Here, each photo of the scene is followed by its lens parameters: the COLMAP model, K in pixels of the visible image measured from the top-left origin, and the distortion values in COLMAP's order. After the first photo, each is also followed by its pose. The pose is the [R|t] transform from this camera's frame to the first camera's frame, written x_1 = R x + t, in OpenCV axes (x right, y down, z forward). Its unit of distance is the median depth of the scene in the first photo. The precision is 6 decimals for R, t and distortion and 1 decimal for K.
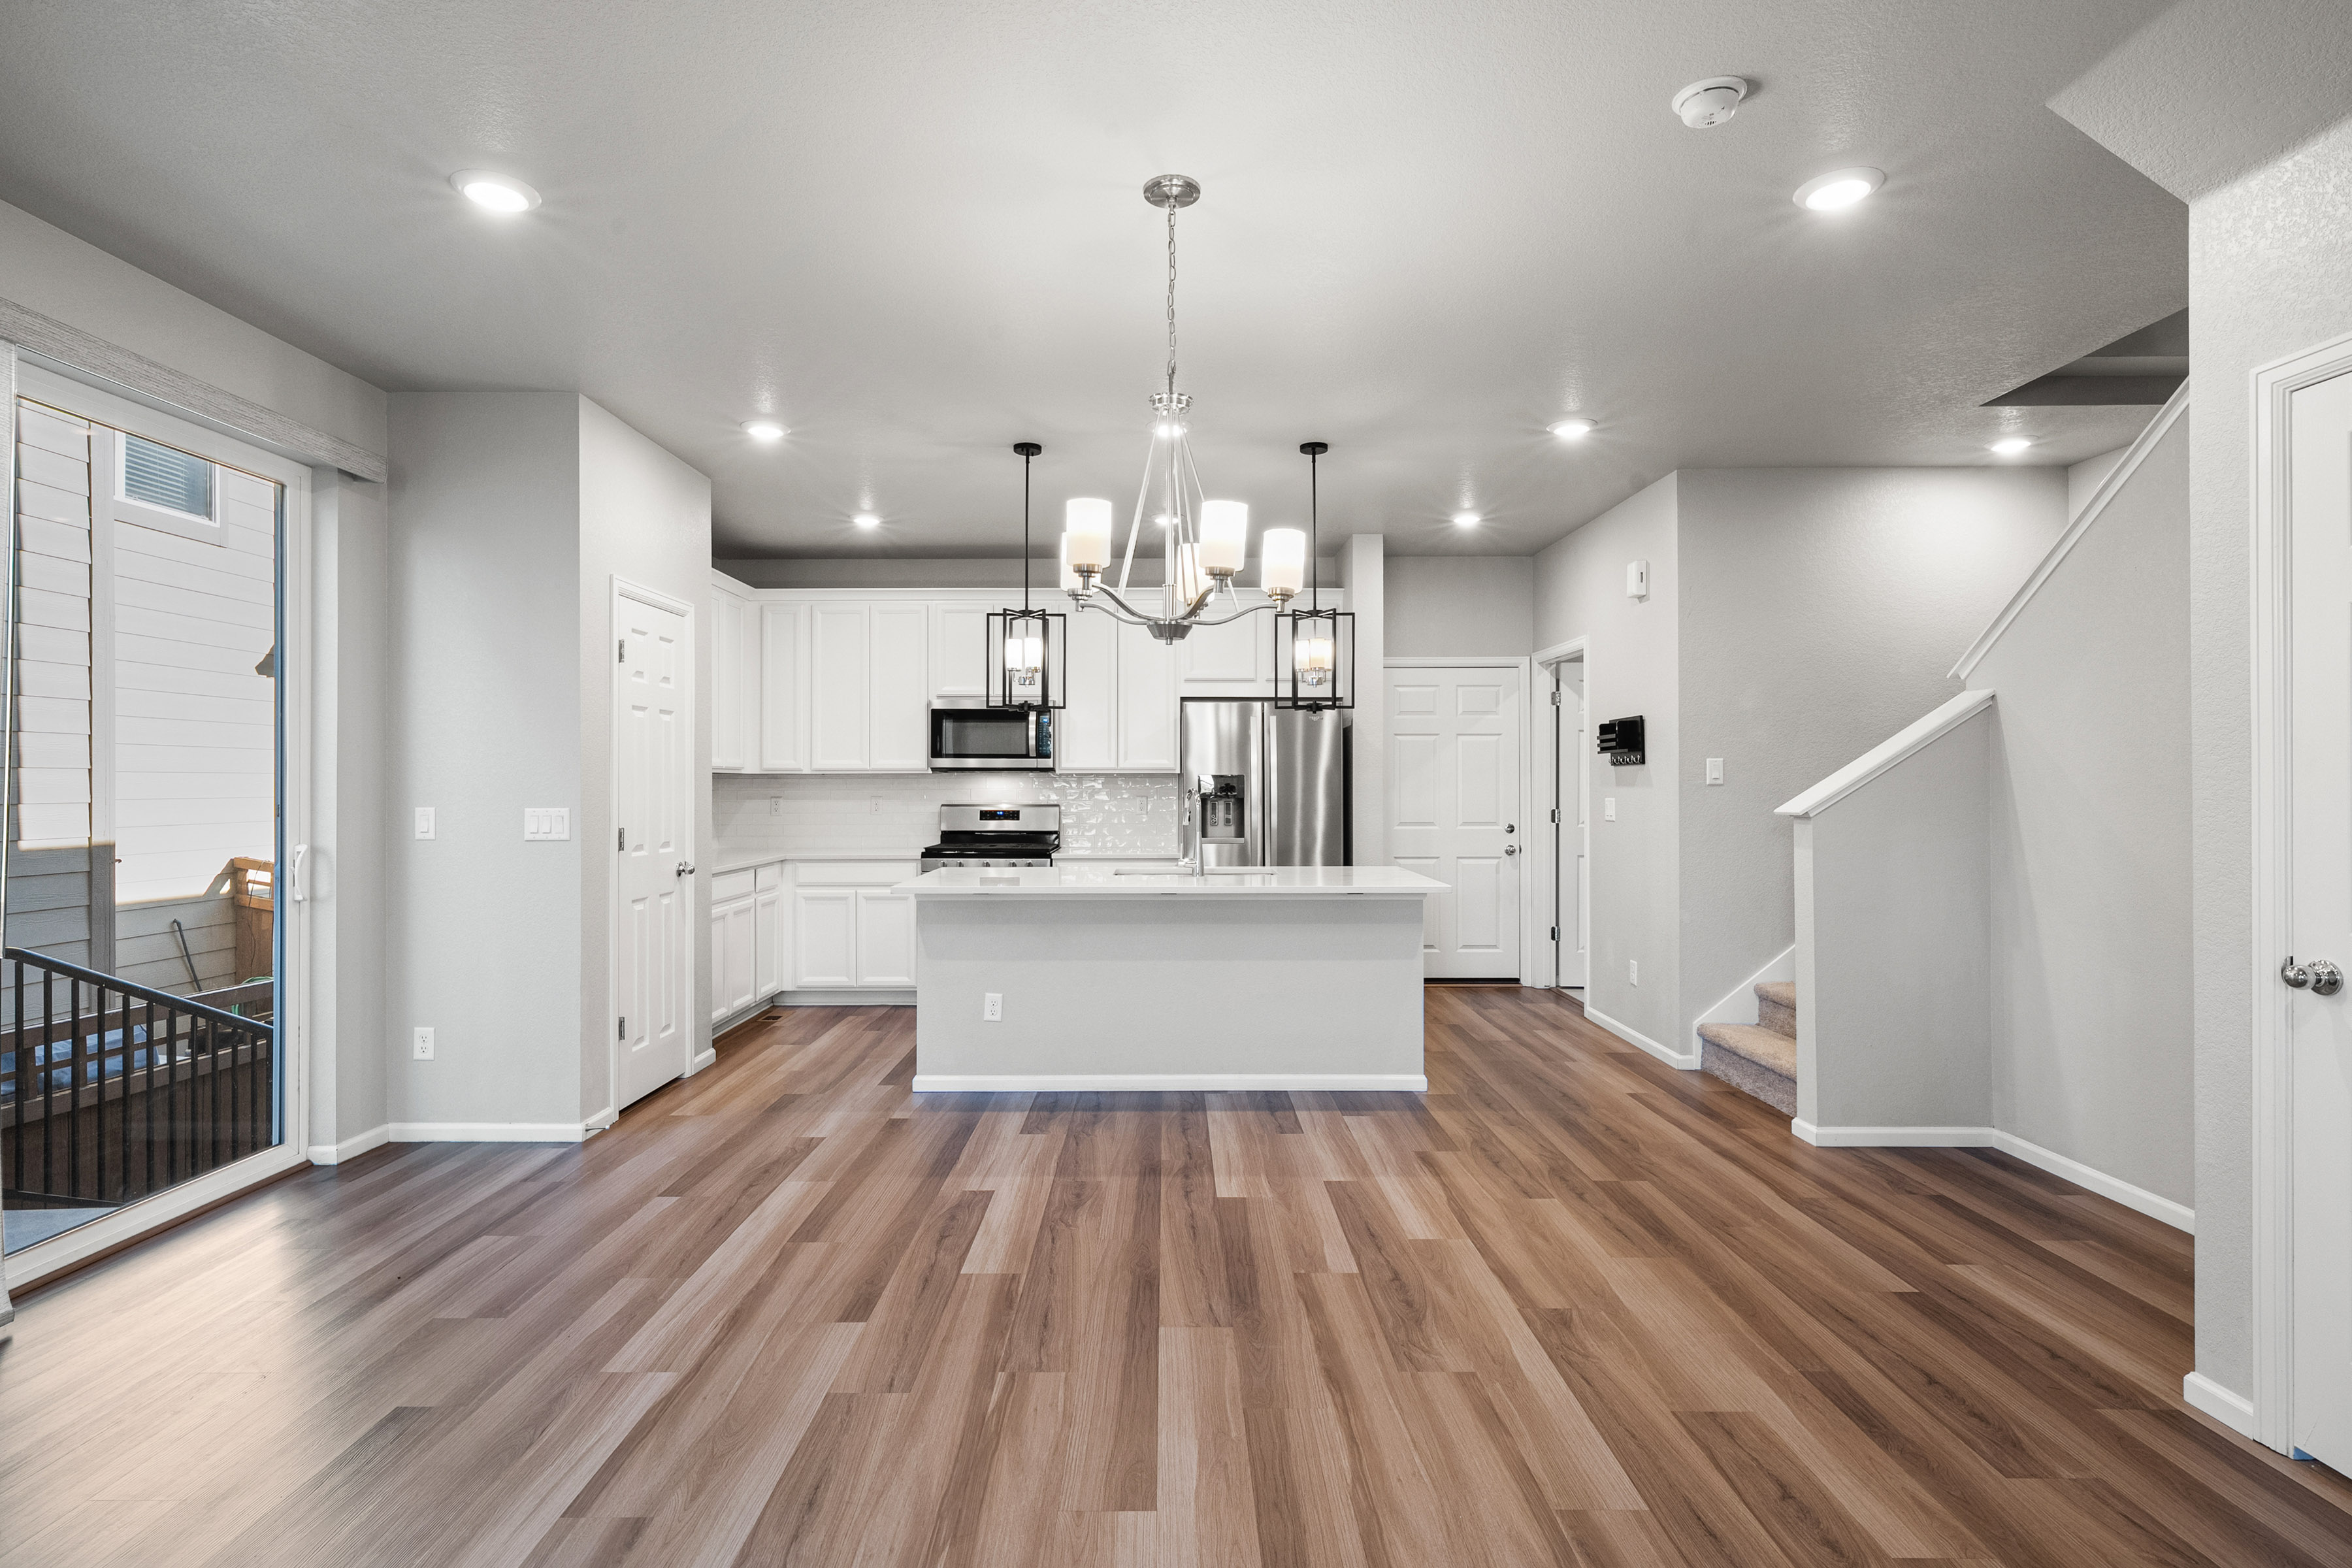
lens RADIAL K [[1144.8, 0, 1167.9], [0, 1144.8, 783.3], [0, 0, 1]] dist [0.001463, -0.000364]
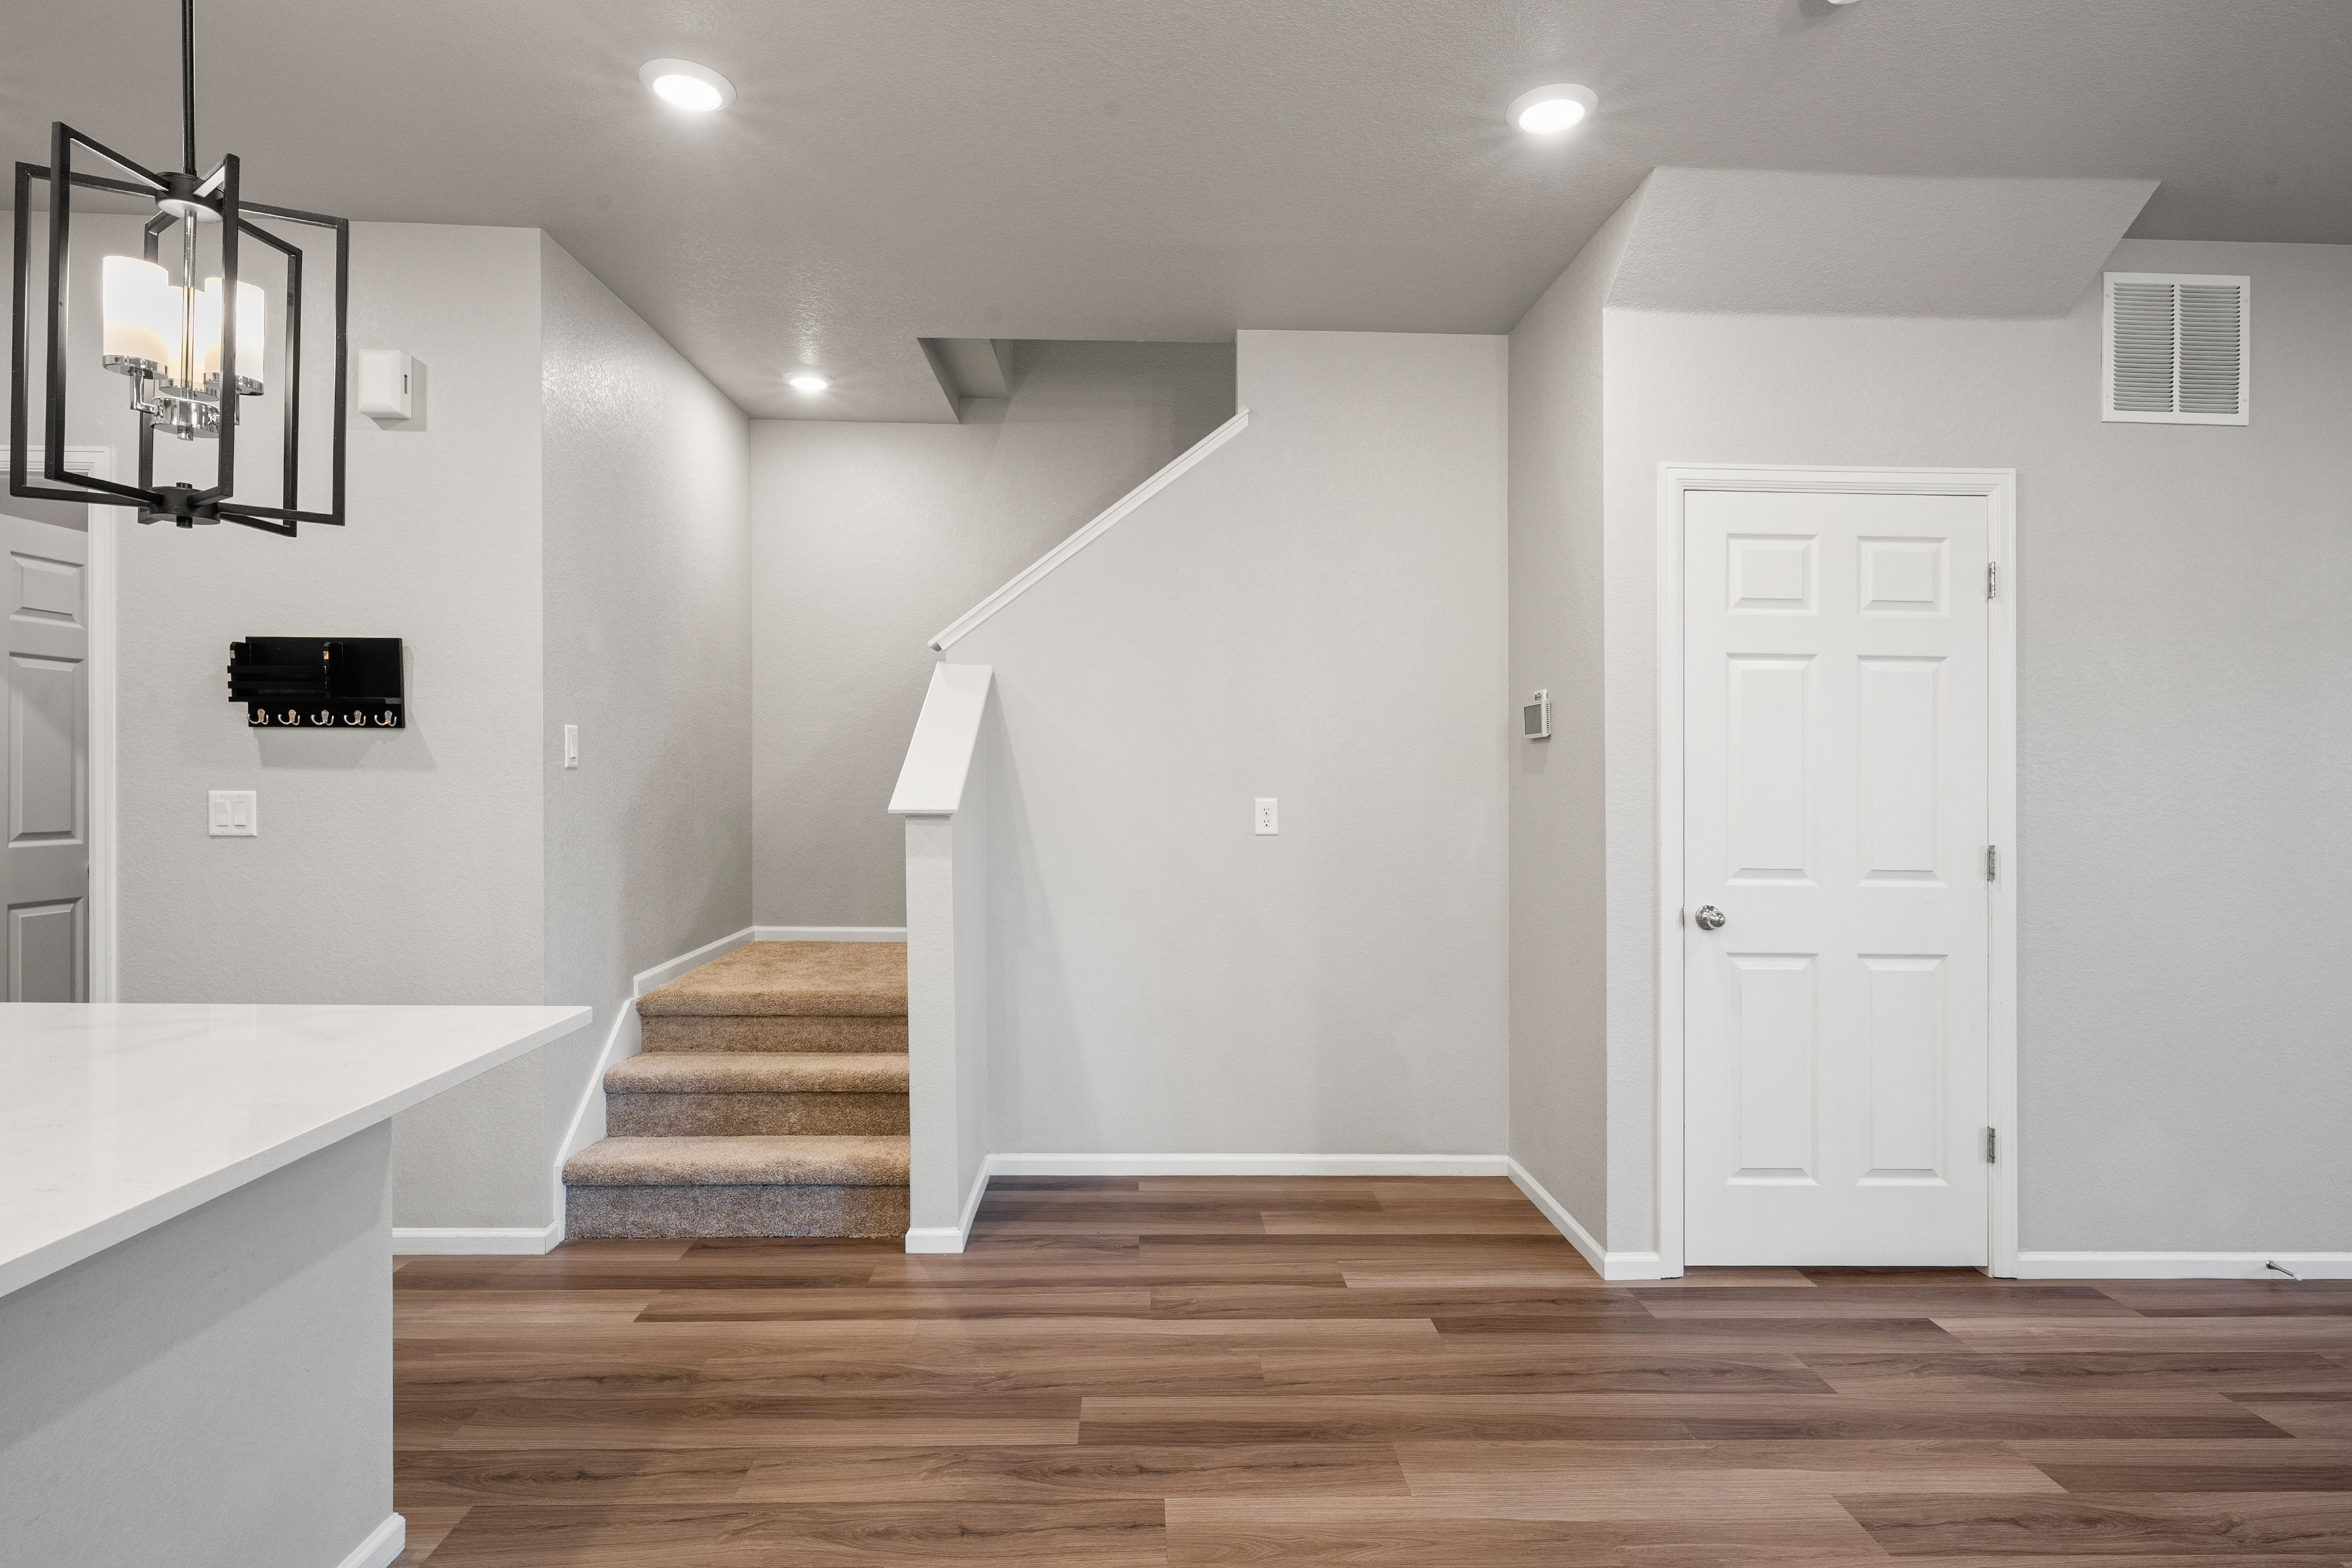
lens RADIAL K [[1204.3, 0, 1173.1], [0, 1204.3, 768.0], [0, 0, 1]] dist [0.002461, -0.000376]
pose [[-0.032347, 0.005229, 0.999463, -0.220229], [-0.012110, 0.999911, -0.005623, 0.001436], [-0.999403, -0.012286, -0.032281, 0.849927]]
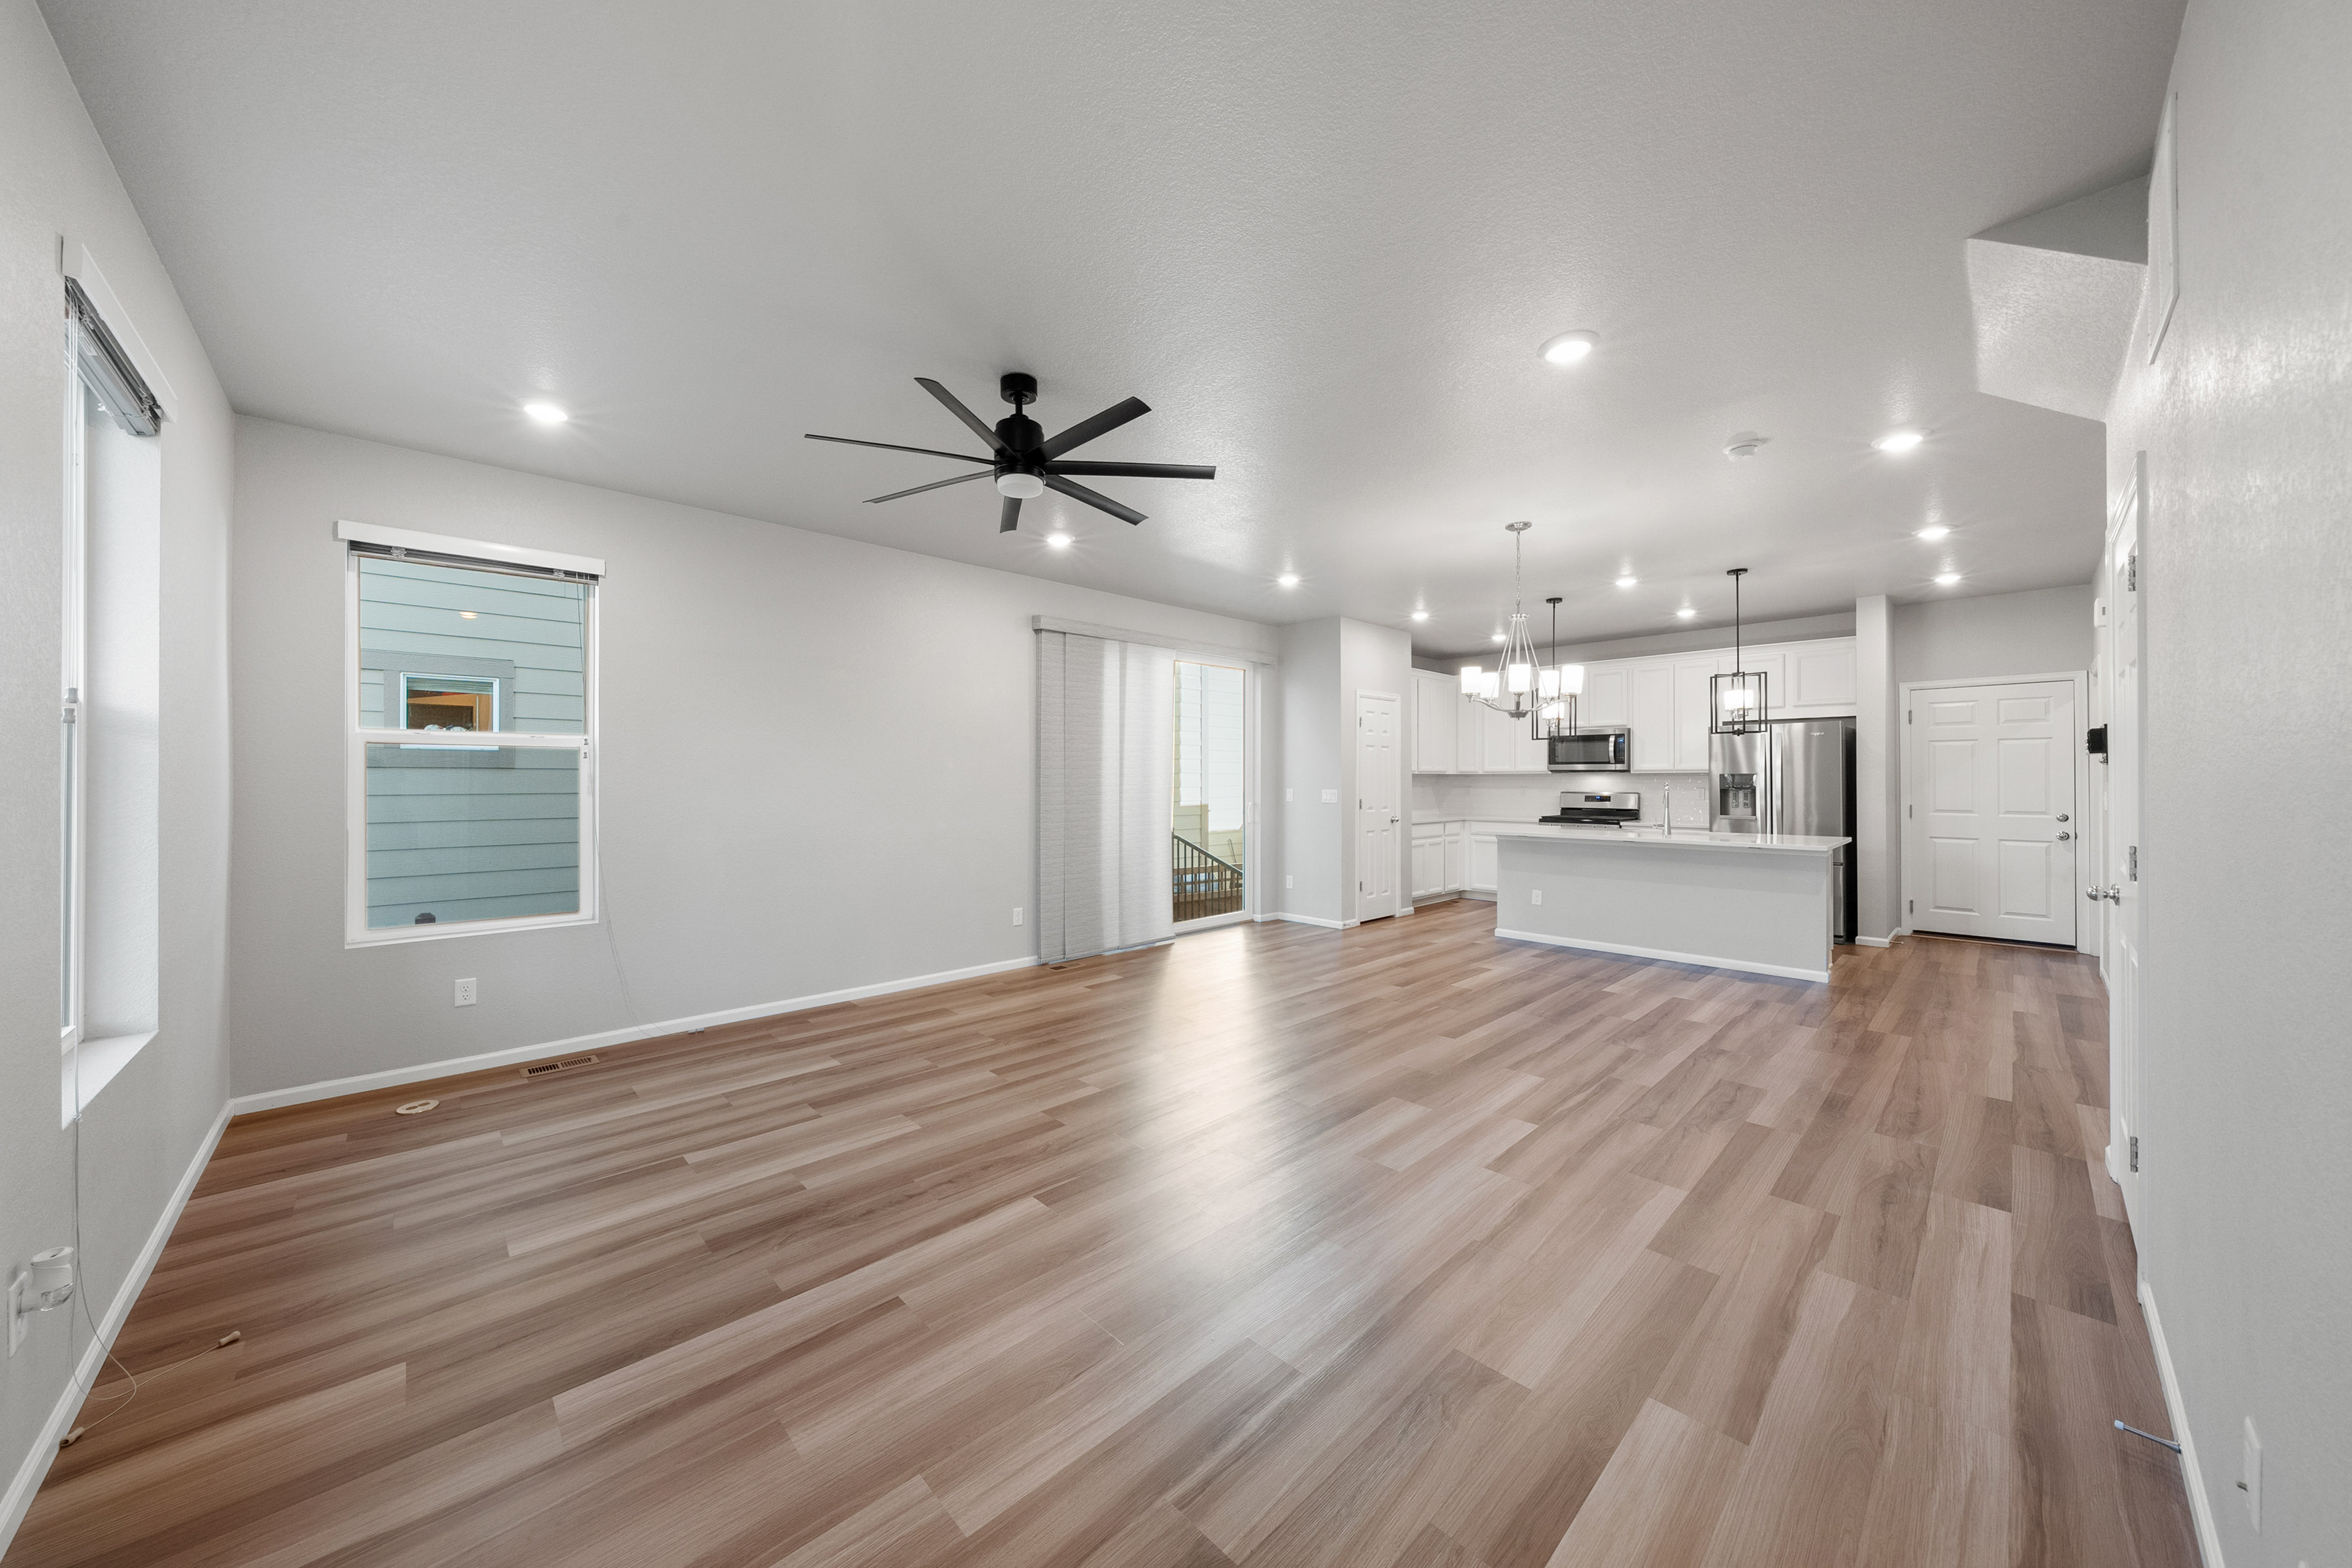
lens RADIAL K [[811.8, 0, 1157.3], [0, 811.8, 784.8], [0, 0, 1]] dist [-0.000986, -0.000143]
pose [[0.682793, 0.005839, -0.730589, 0.451682], [0.000464, 0.999964, 0.008426, -0.003583], [0.730612, -0.006092, 0.682766, -0.427360]]
